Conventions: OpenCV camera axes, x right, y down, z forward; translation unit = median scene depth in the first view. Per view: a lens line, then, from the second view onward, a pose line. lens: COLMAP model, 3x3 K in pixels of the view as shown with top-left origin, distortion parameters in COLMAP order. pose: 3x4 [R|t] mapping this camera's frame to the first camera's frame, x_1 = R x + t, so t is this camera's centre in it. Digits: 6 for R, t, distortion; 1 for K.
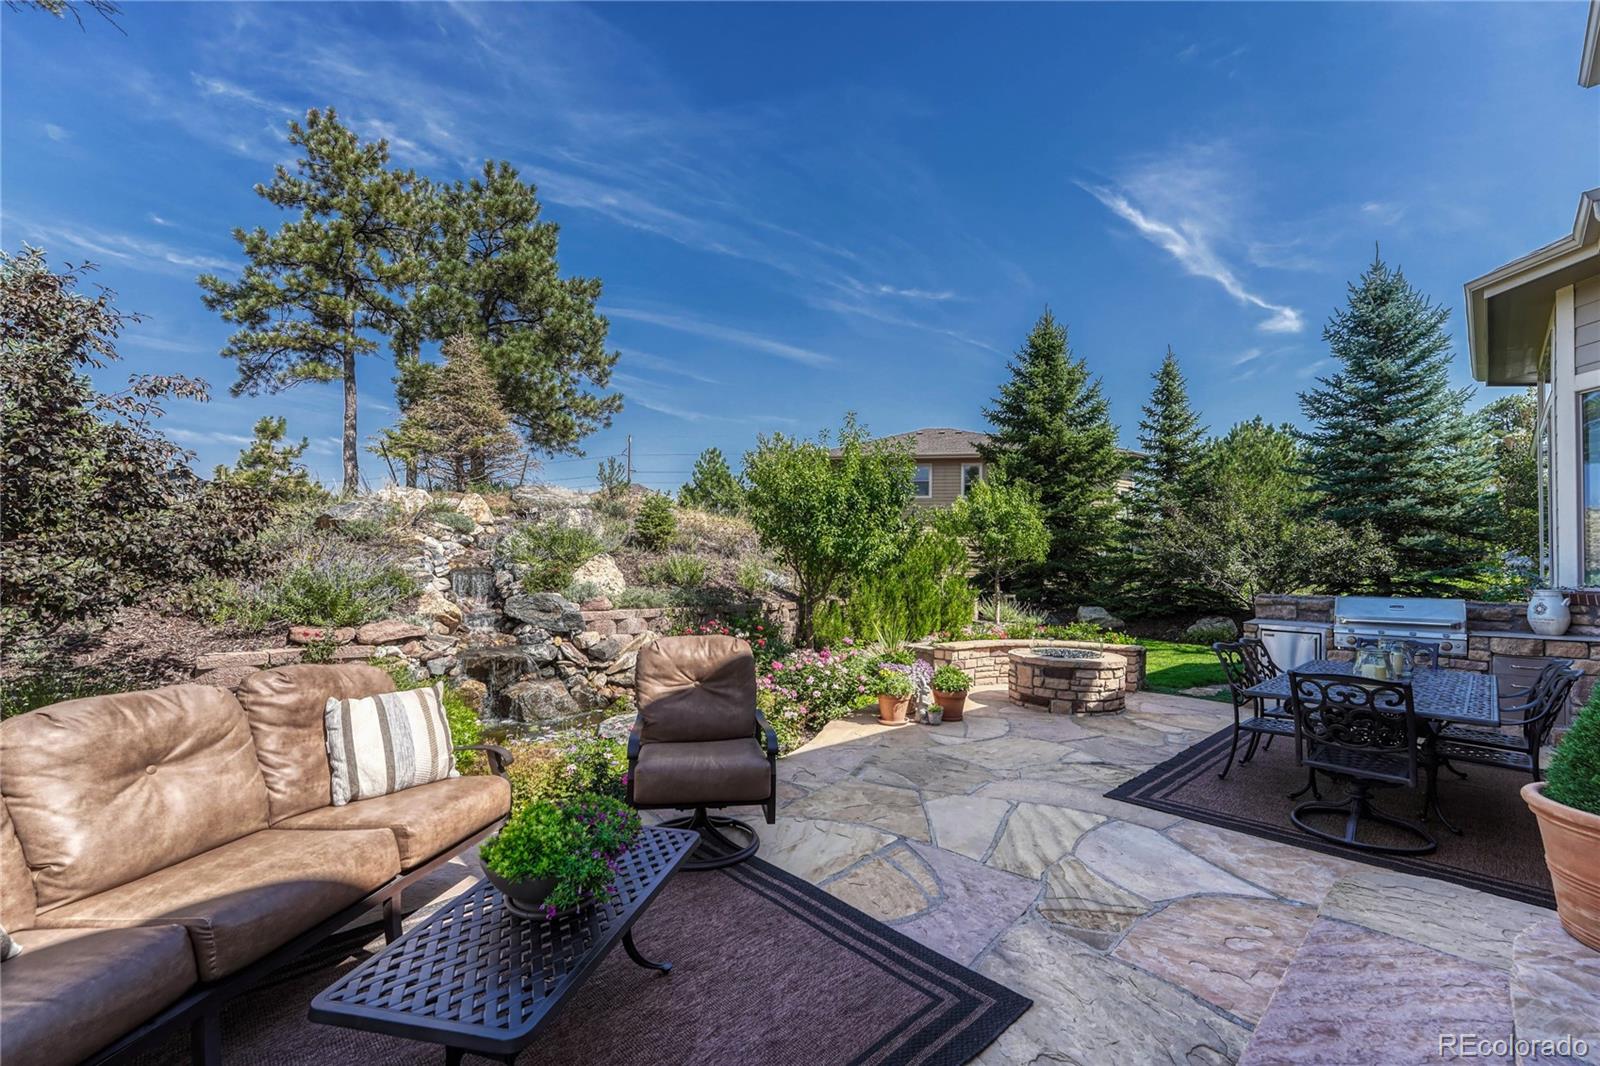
lens RADIAL K [[649.2, 0, 808.4], [0, 649.2, 540.3], [0, 0, 1]] dist [-0.018642, 0.005671]
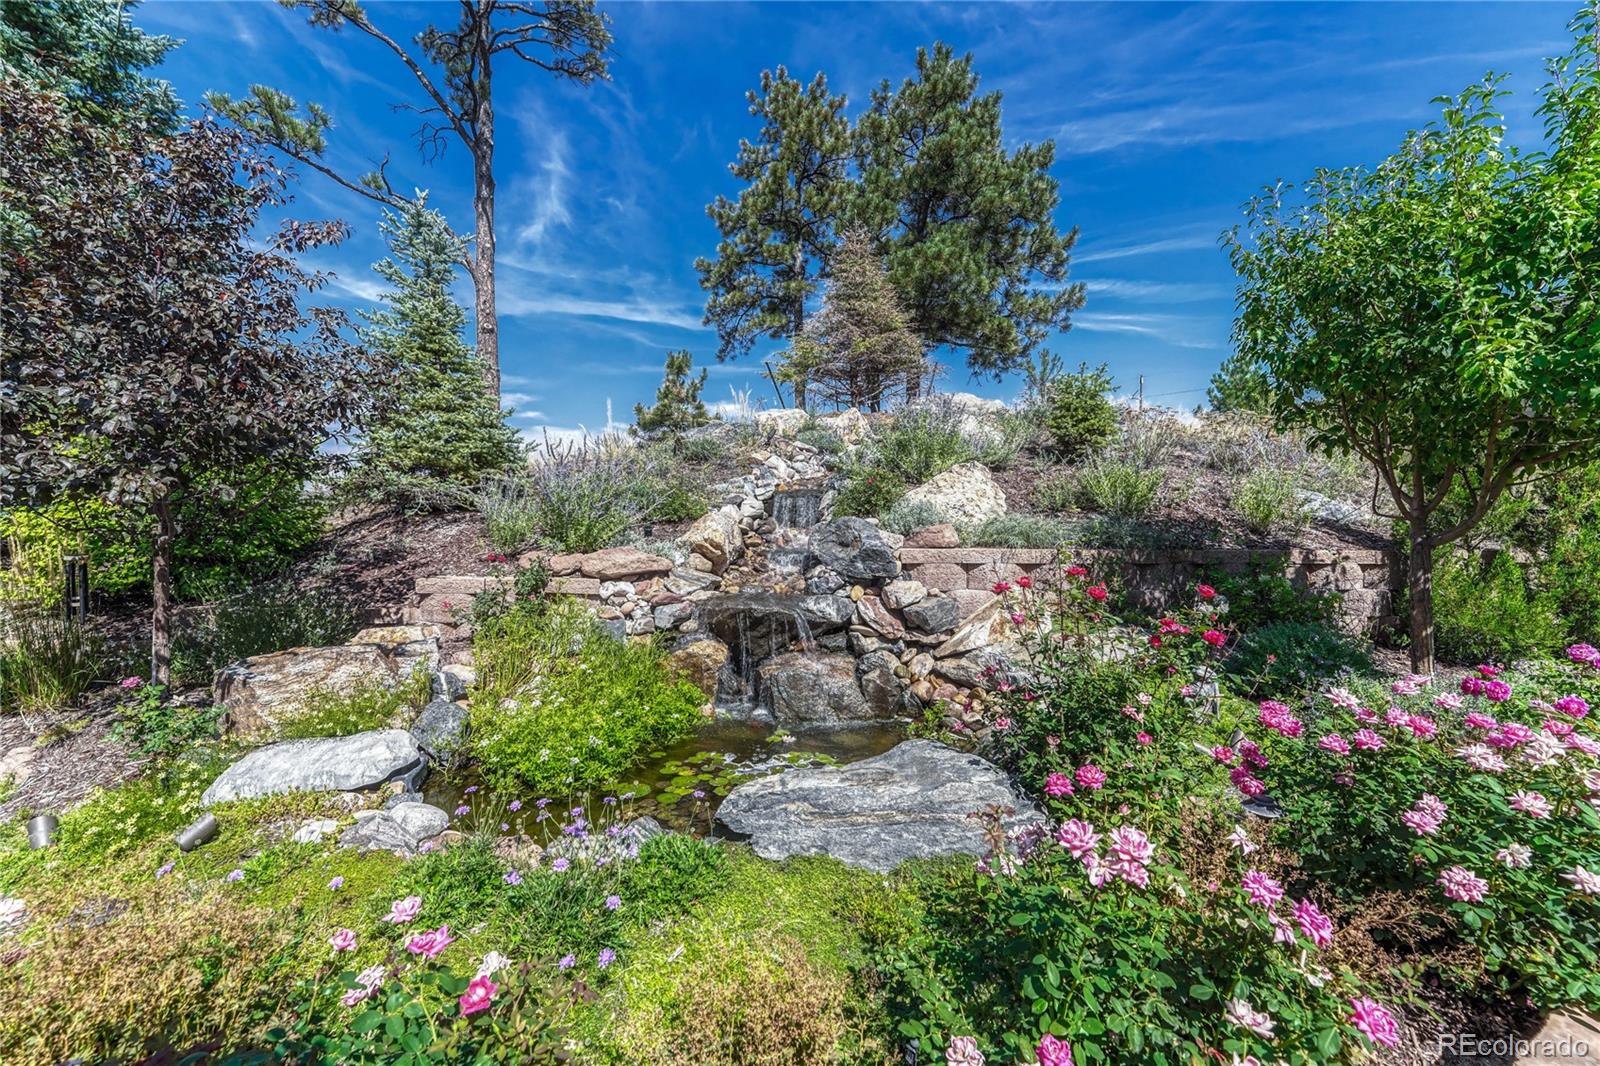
lens RADIAL K [[639.1, 0, 804.3], [0, 639.1, 535.8], [0, 0, 1]] dist [-0.006939, 0.003453]
pose [[0.720485, 0.009254, -0.693409, -0.000598], [0.029791, 0.998575, 0.044281, 0.071288], [0.692830, -0.052561, 0.719183, 0.518727]]
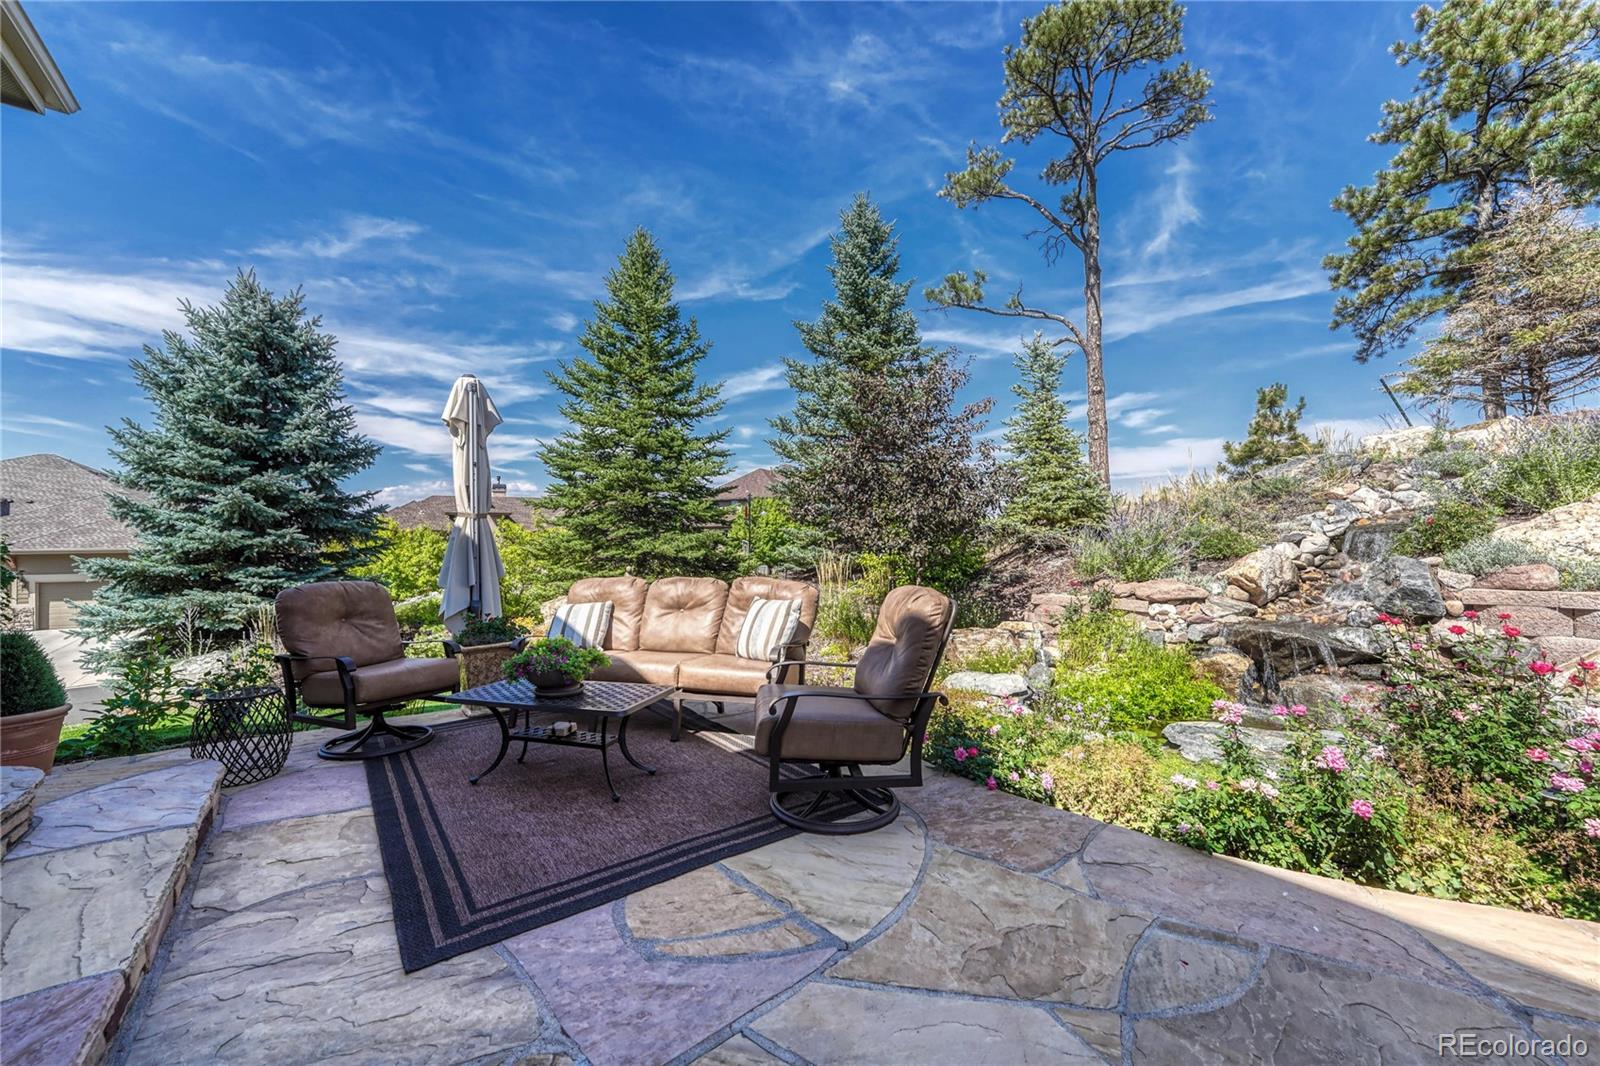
lens RADIAL K [[639.1, 0, 804.3], [0, 639.1, 535.8], [0, 0, 1]] dist [-0.006939, 0.003453]
pose [[-0.117261, -0.020274, -0.992894, 0.326964], [0.050976, 0.998351, -0.026405, 0.046117], [0.991792, -0.053710, -0.116034, 0.468880]]
